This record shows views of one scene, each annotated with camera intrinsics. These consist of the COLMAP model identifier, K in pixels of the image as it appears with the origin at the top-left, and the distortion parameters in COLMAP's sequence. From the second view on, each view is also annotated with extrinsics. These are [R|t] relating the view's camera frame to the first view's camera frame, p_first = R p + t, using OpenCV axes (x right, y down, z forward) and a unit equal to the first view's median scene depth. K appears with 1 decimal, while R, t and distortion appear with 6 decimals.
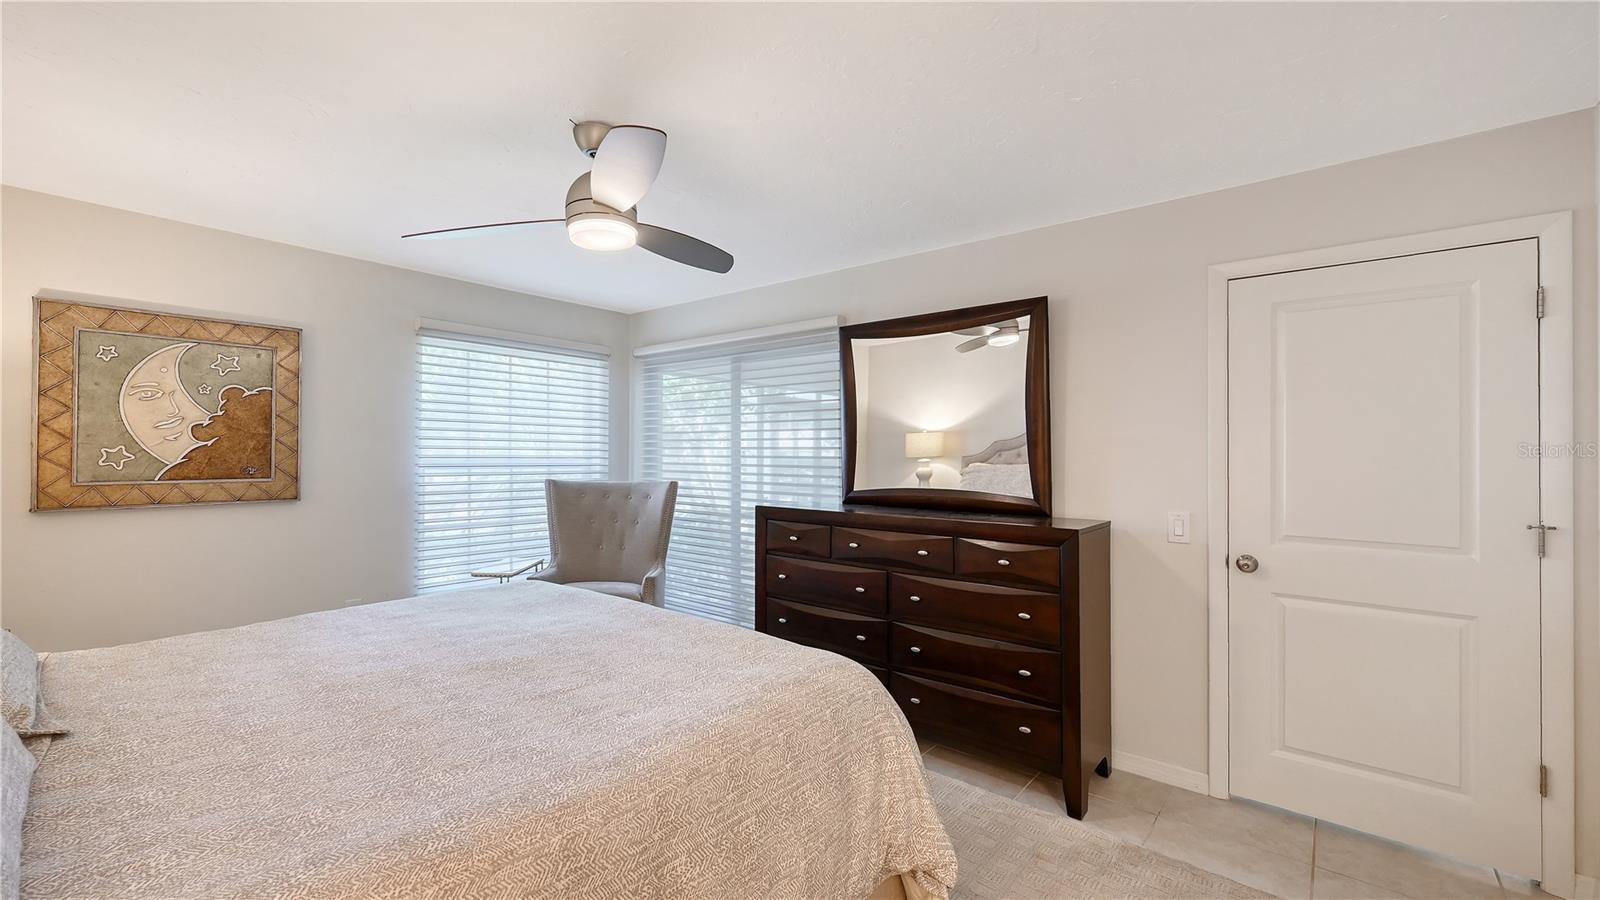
lens RADIAL K [[635.7, 0, 809.5], [0, 635.7, 454.1], [0, 0, 1]] dist [-0.003767, 0.000519]
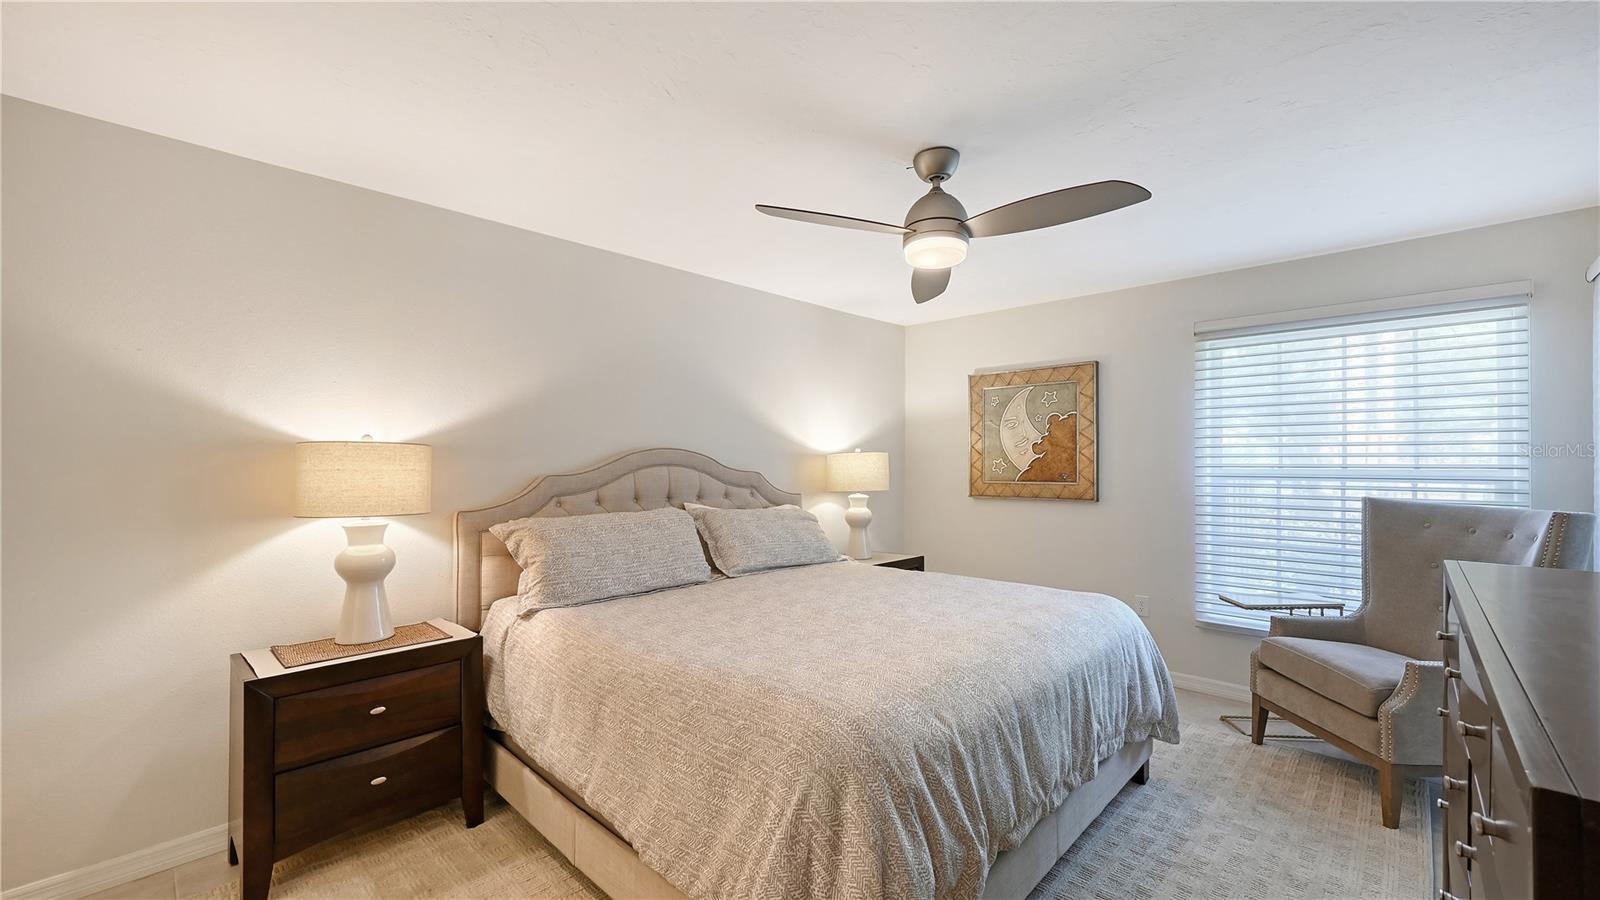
lens RADIAL K [[635.7, 0, 799.8], [0, 635.7, 452.8], [0, 0, 1]] dist [-0.003767, 0.000519]
pose [[-0.066627, -0.022409, -0.997526, 0.479658], [0.000893, 0.999746, -0.022518, 0.006949], [0.997778, -0.002391, -0.066590, 0.550583]]
